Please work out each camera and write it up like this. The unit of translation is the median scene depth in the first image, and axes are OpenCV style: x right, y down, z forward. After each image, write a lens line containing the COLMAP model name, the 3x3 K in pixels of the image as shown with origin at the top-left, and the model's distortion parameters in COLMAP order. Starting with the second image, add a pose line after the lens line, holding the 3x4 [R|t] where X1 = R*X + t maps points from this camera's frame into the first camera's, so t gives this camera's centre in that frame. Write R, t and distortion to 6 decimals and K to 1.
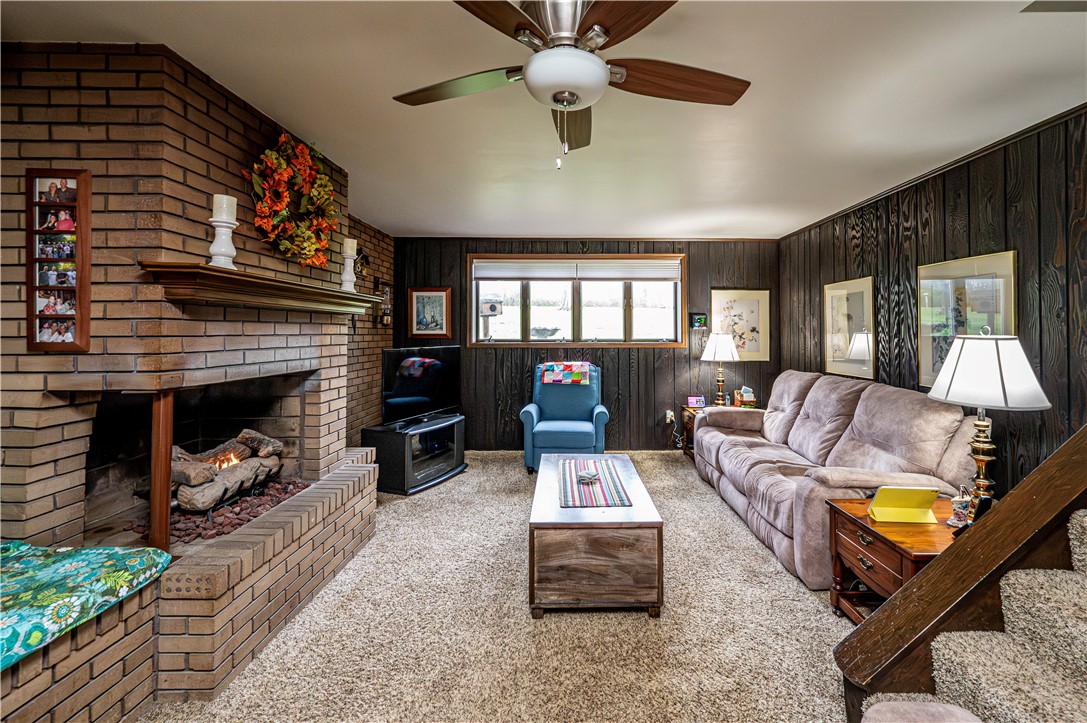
lens RADIAL K [[442.9, 0, 546.6], [0, 442.9, 332.4], [0, 0, 1]] dist [-0.001785, 0.000216]
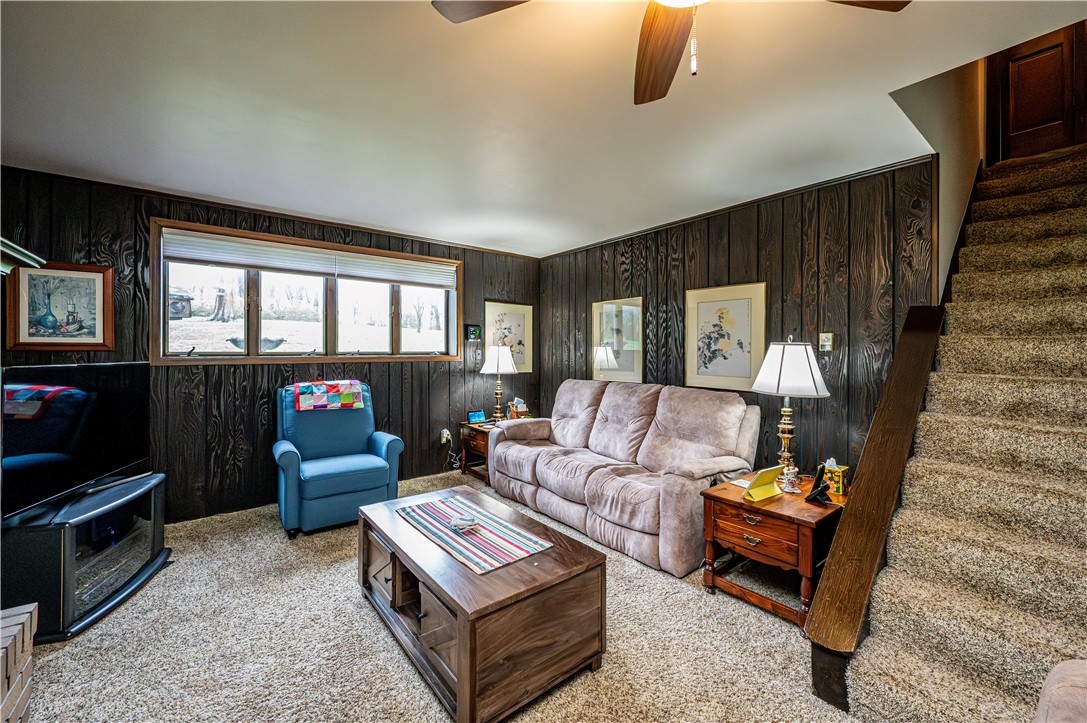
lens RADIAL K [[442.9, 0, 544.4], [0, 442.9, 353.2], [0, 0, 1]] dist [-0.001785, 0.000216]
pose [[0.777019, -0.001319, 0.629476, -0.166820], [-0.003234, 0.999976, 0.006087, 0.014089], [-0.629469, -0.006765, 0.776996, 0.184525]]
